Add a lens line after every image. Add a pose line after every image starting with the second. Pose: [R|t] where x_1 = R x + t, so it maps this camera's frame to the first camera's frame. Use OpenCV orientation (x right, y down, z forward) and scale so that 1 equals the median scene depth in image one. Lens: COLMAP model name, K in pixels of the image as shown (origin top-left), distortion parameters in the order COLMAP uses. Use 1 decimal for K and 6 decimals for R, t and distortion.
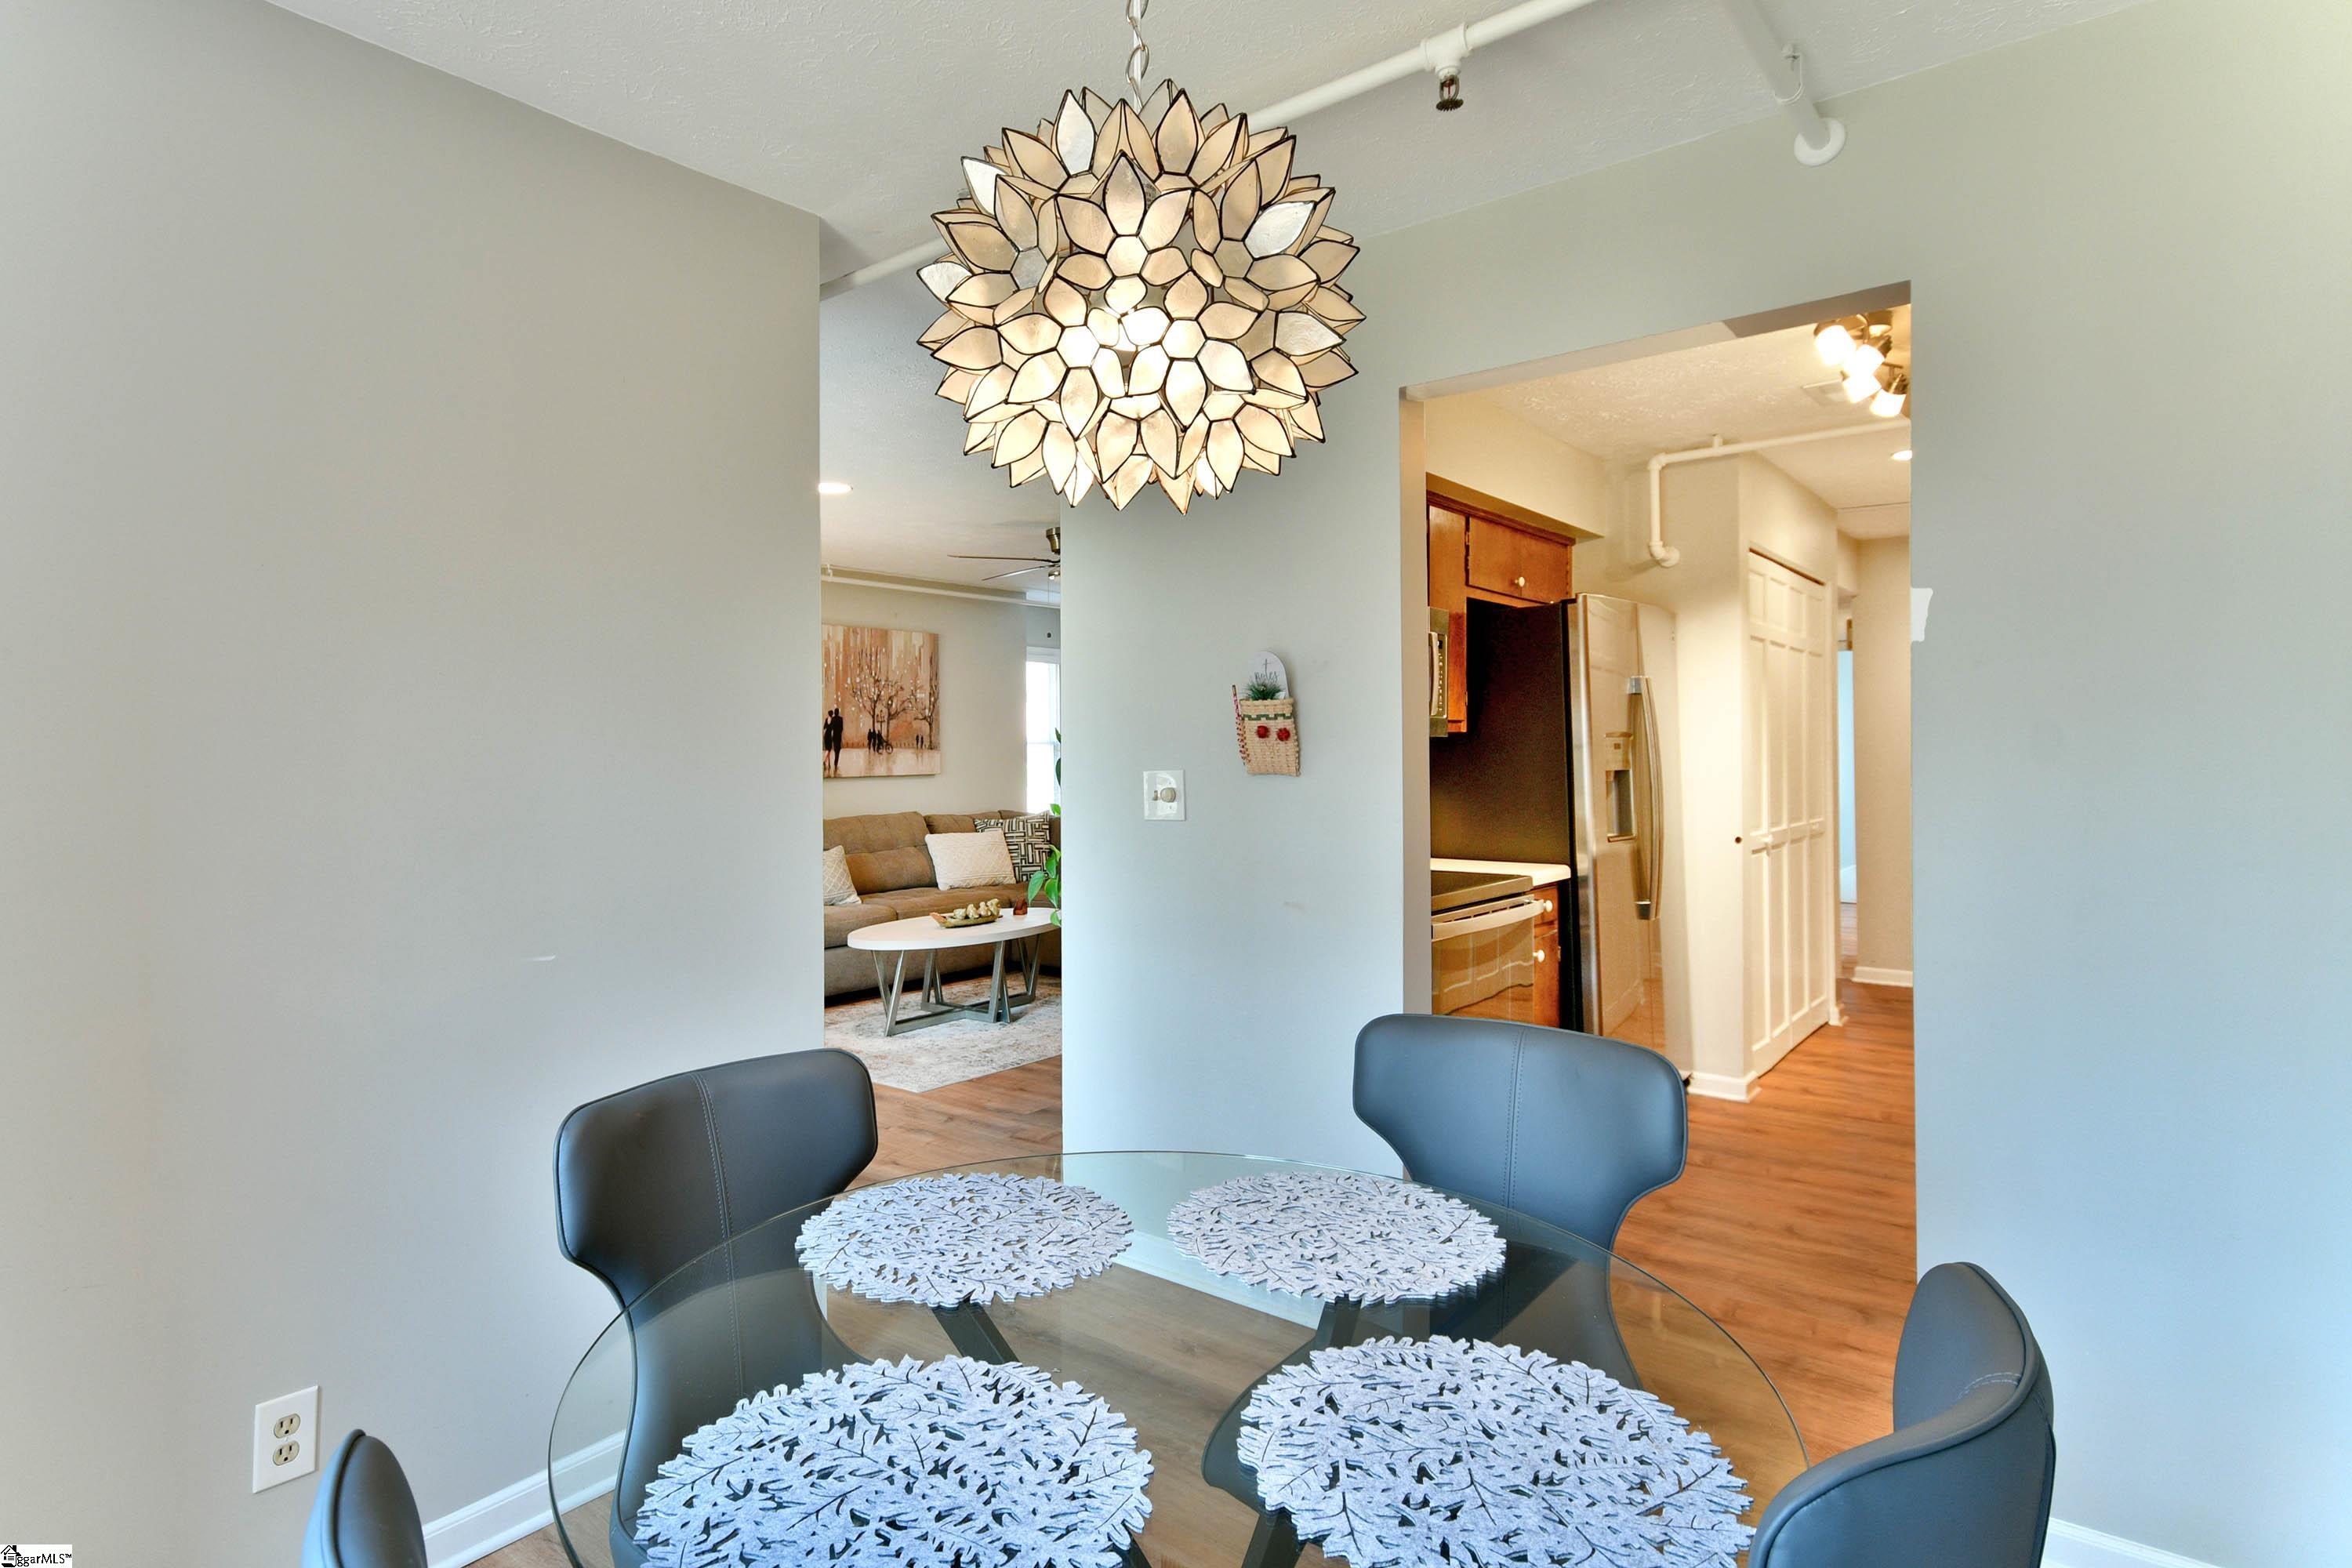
lens RADIAL K [[1229.2, 0, 1106.6], [0, 1229.2, 764.6], [0, 0, 1]] dist [0.002336, -0.000005]
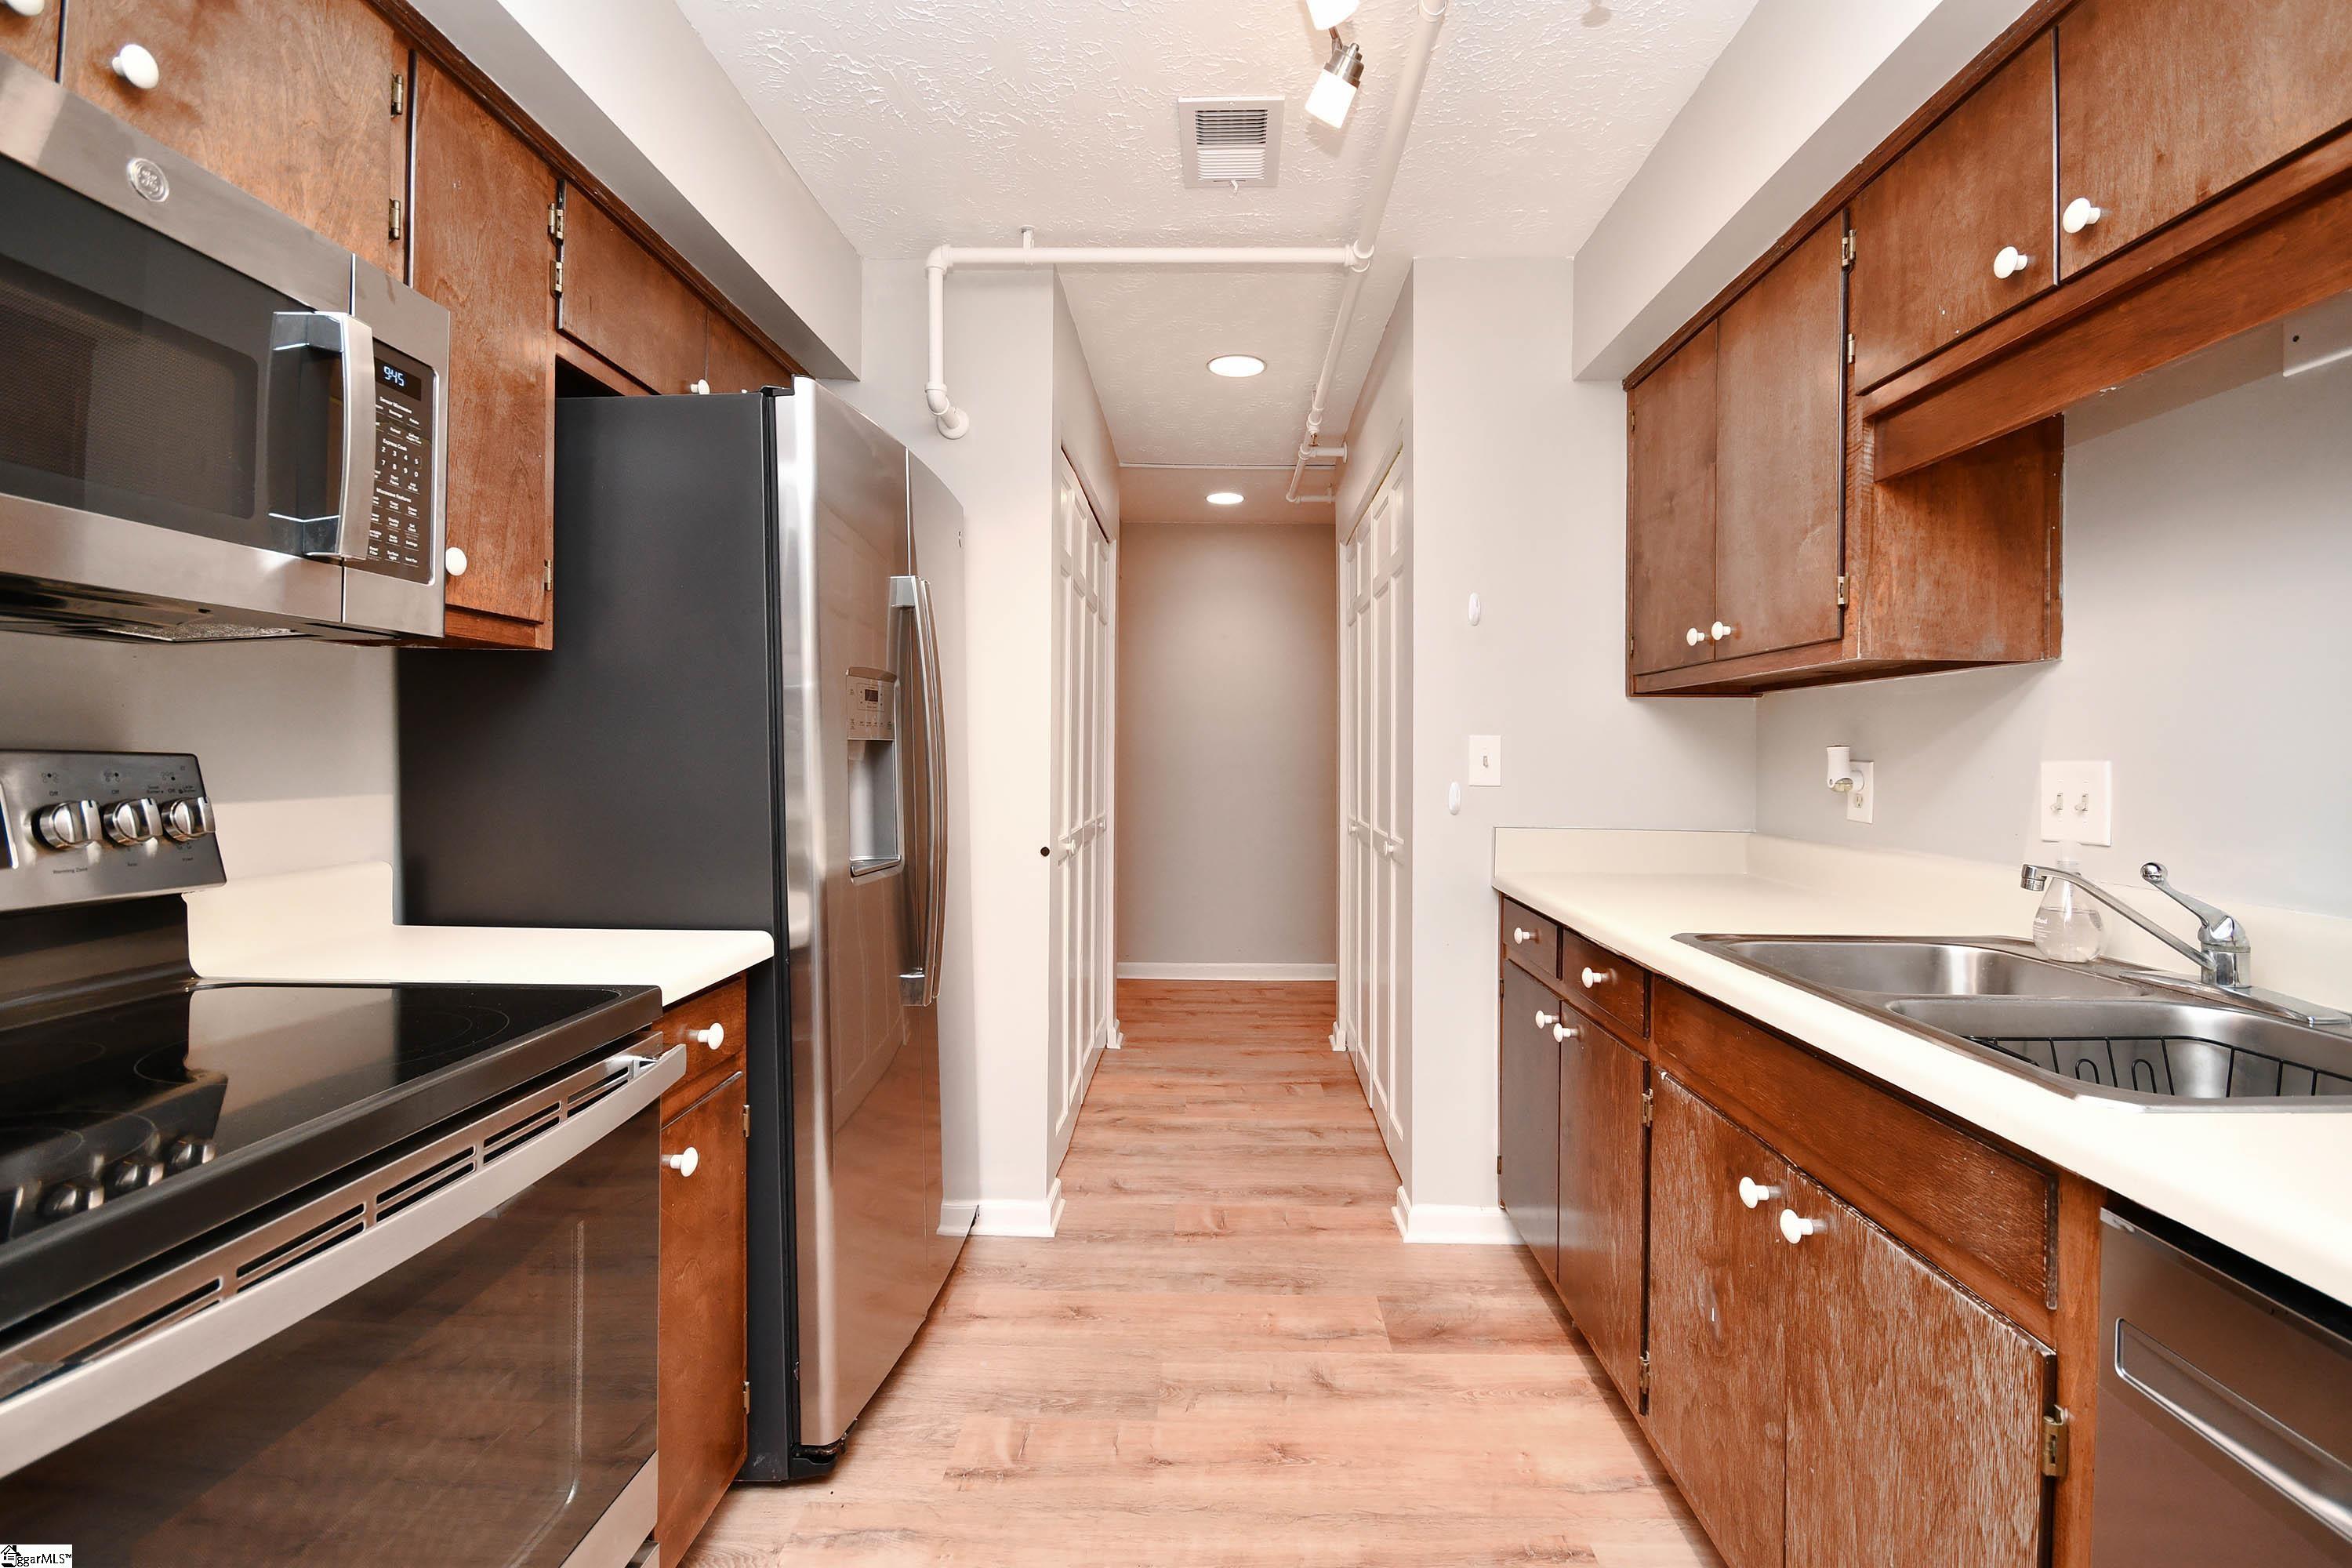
lens RADIAL K [[1034.2, 0, 1181.7], [0, 1034.2, 765.9], [0, 0, 1]] dist [-0.008019, -0.000497]
pose [[0.781355, 0.008717, 0.624026, 0.237136], [-0.011572, 0.999933, 0.000522, 0.014355], [-0.623979, -0.007630, 0.781404, 0.555944]]
